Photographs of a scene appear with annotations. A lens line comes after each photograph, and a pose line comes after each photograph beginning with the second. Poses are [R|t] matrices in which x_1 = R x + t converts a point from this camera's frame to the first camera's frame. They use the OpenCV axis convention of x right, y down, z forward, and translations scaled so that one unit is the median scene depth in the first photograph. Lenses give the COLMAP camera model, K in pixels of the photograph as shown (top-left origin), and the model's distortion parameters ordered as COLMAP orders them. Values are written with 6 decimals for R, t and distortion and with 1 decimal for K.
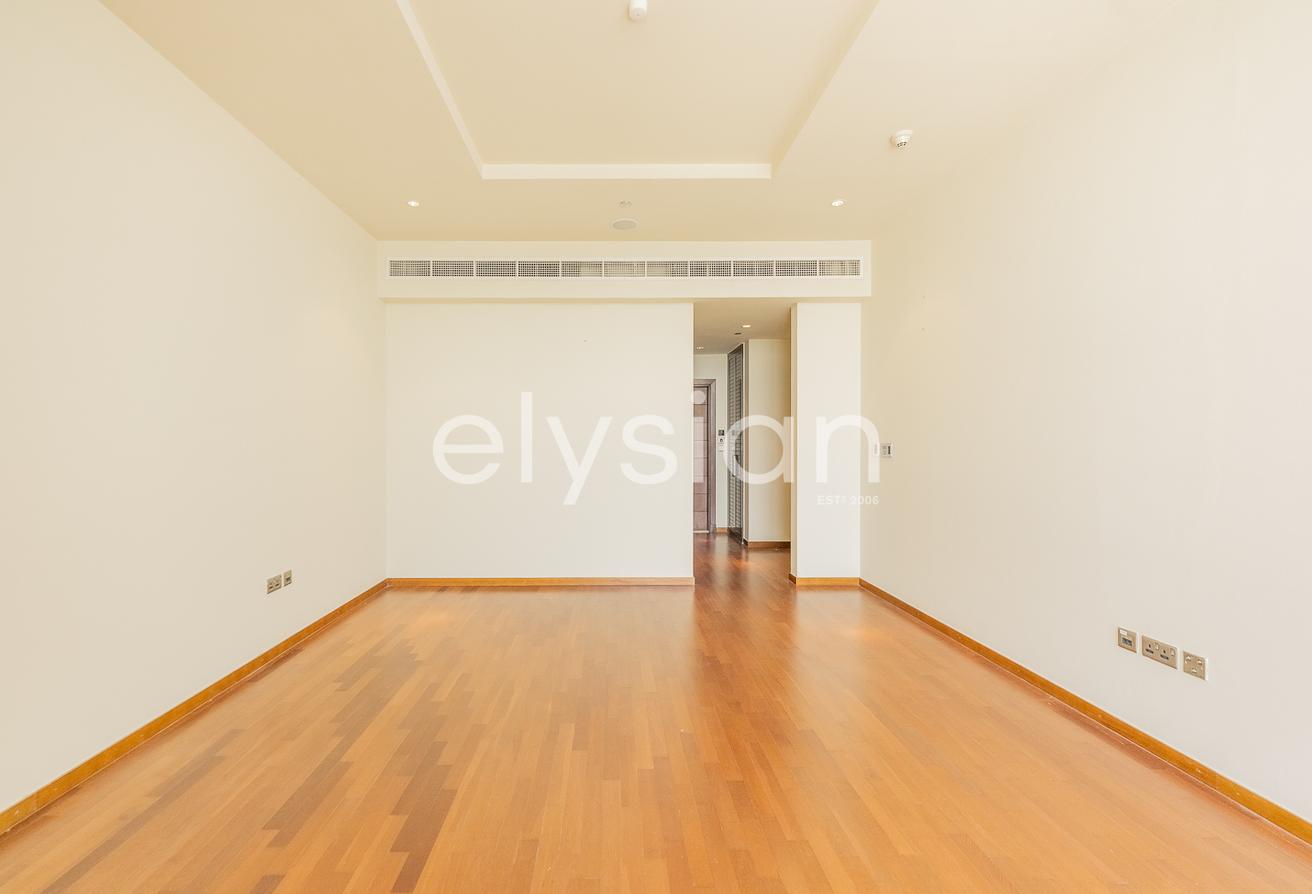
lens RADIAL K [[534.7, 0, 614.9], [0, 534.7, 448.3], [0, 0, 1]] dist [-0.000376, 0.000010]
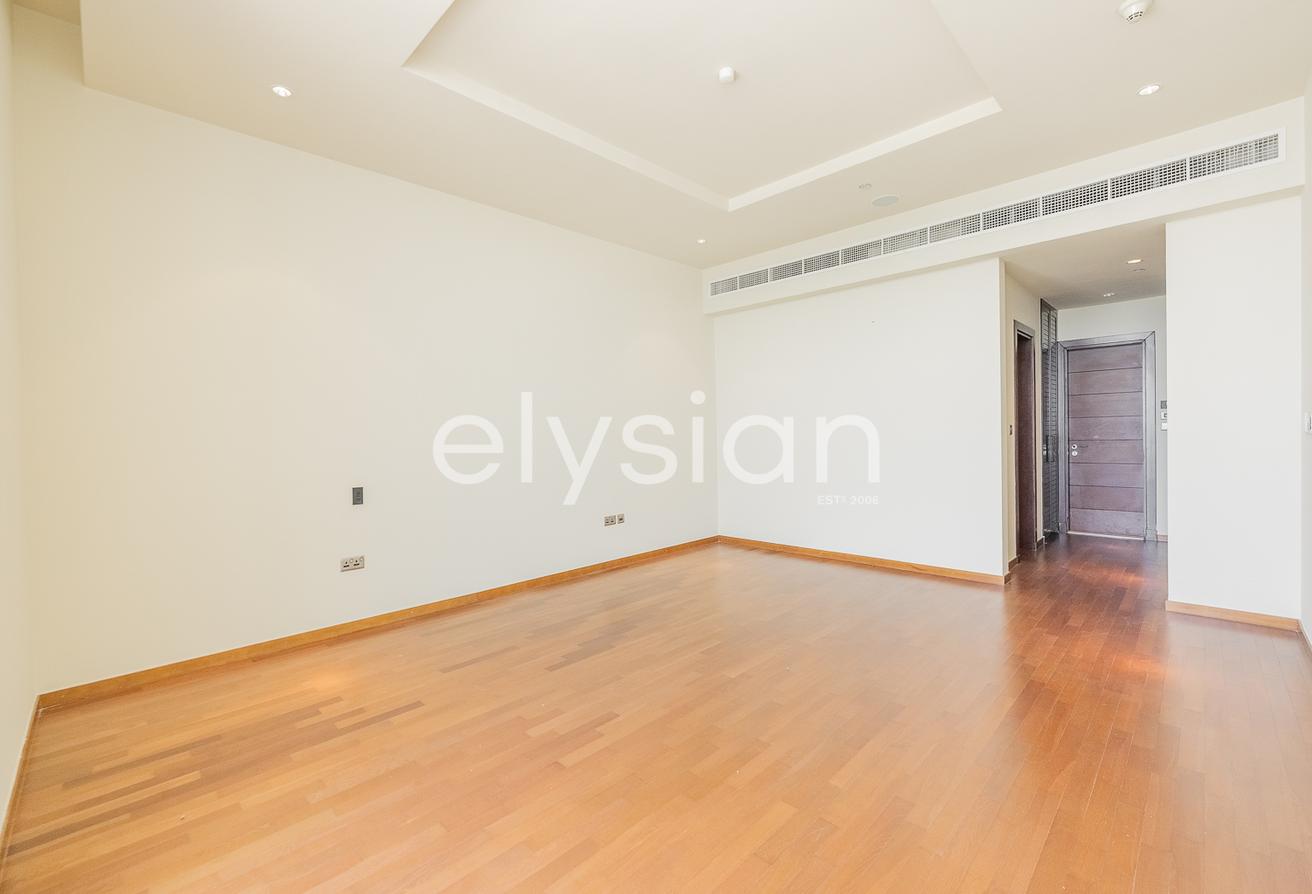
lens RADIAL K [[554.5, 0, 656.0], [0, 554.5, 447.0], [0, 0, 1]] dist [-0.000203, 0.000077]
pose [[0.708618, 0.003885, -0.705582, 0.463820], [0.013133, 0.999739, 0.018695, 0.010097], [0.705470, -0.022514, 0.708382, -0.031320]]
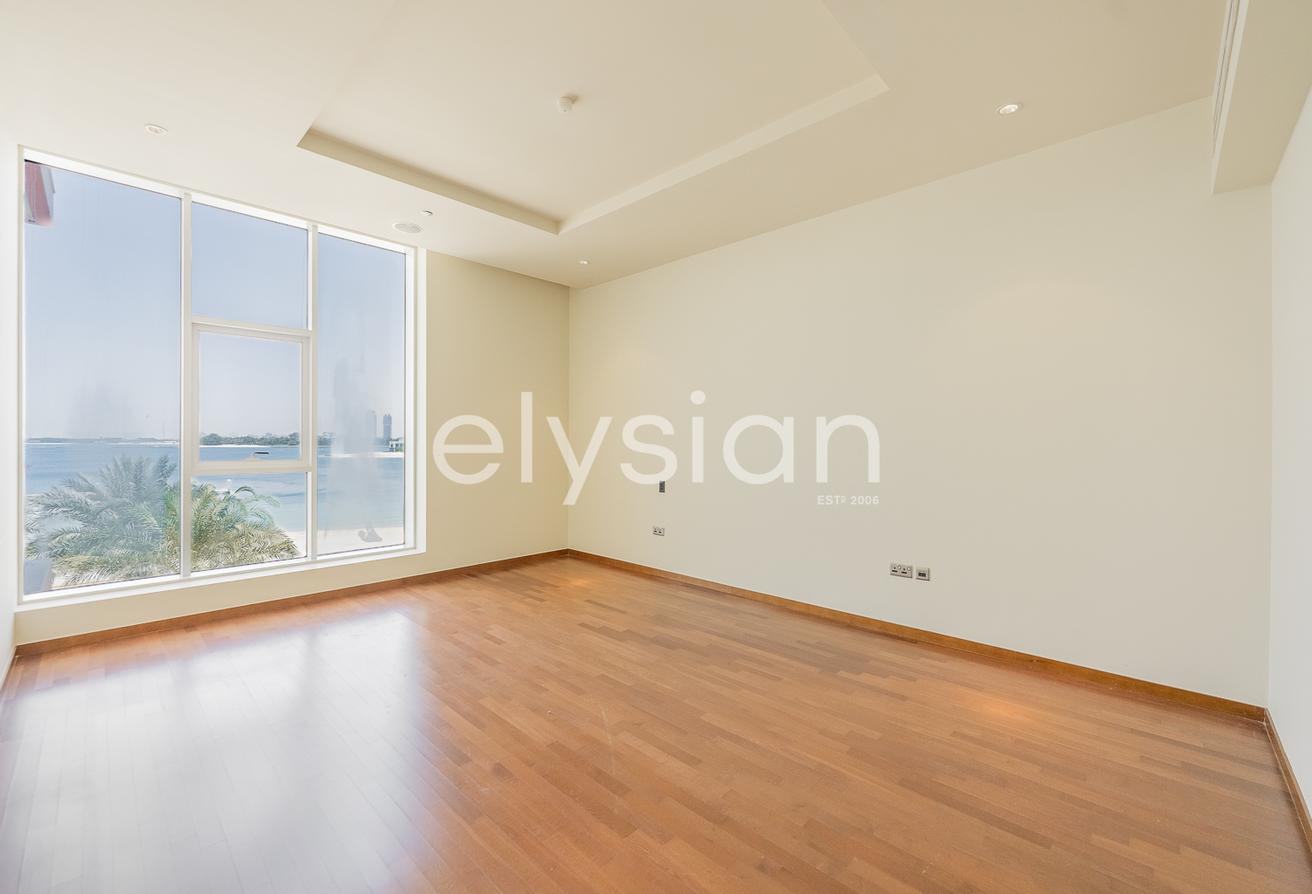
lens RADIAL K [[534.7, 0, 614.9], [0, 534.7, 448.3], [0, 0, 1]] dist [-0.000376, 0.000010]
pose [[-0.724795, -0.007348, -0.688925, 0.452001], [-0.018980, 0.999777, 0.009304, -0.001694], [0.688703, 0.019819, -0.724773, 1.096517]]
